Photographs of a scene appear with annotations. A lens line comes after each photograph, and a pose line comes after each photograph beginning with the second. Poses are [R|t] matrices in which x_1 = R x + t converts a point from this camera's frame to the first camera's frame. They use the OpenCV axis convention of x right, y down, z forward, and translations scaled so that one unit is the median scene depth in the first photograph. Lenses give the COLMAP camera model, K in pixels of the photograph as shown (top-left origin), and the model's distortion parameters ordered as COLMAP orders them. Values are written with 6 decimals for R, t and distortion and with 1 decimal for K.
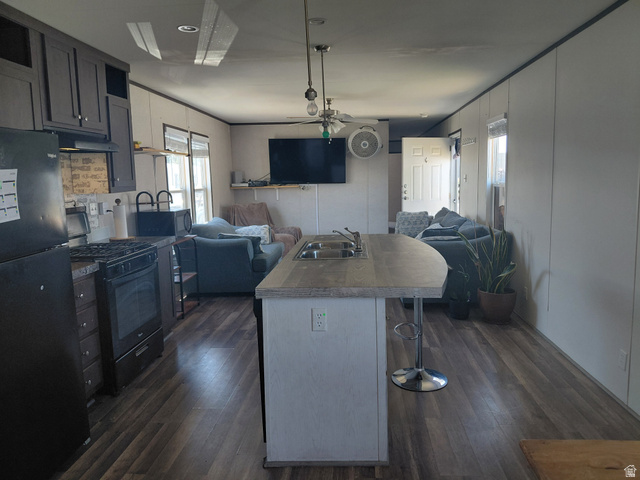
lens RADIAL K [[484.0, 0, 320.7], [0, 484.0, 239.5], [0, 0, 1]] dist [0.080174, -0.106686]
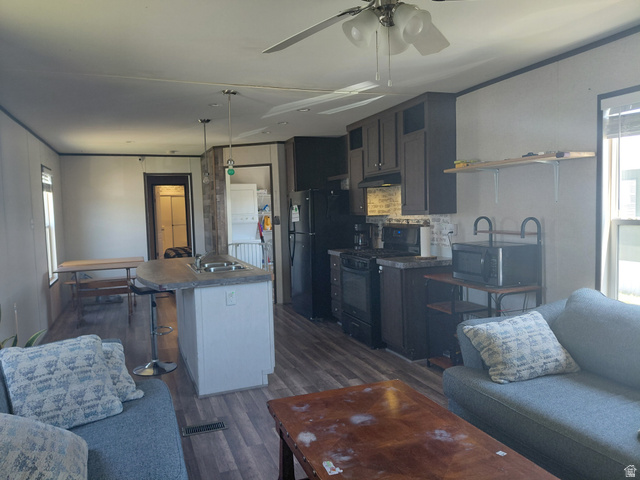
lens RADIAL K [[484.0, 0, 315.7], [0, 484.0, 237.3], [0, 0, 1]] dist [0.080174, -0.106686]
pose [[-0.901981, 0.073430, -0.425487, 0.256159], [-0.010299, 0.981494, 0.191217, -0.231165], [0.431654, 0.176856, -0.884532, 1.699468]]
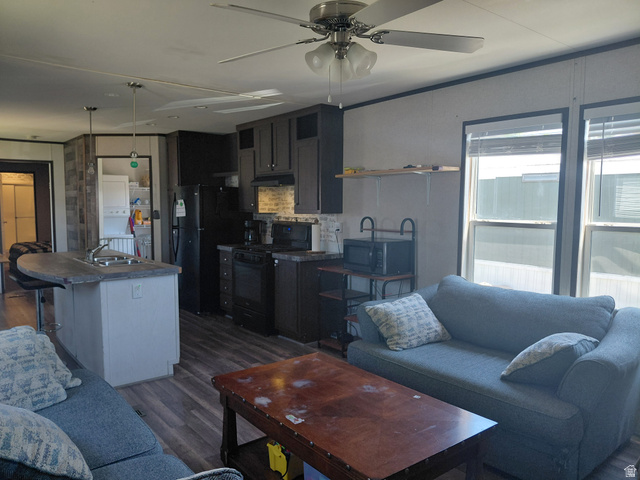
lens RADIAL K [[484.0, 0, 316.6], [0, 484.0, 243.5], [0, 0, 1]] dist [0.080174, -0.106686]
pose [[-0.736278, 0.073768, -0.672646, 0.374304], [-0.079616, 0.977692, 0.194370, -0.236365], [0.671979, 0.196664, -0.713980, 1.710750]]
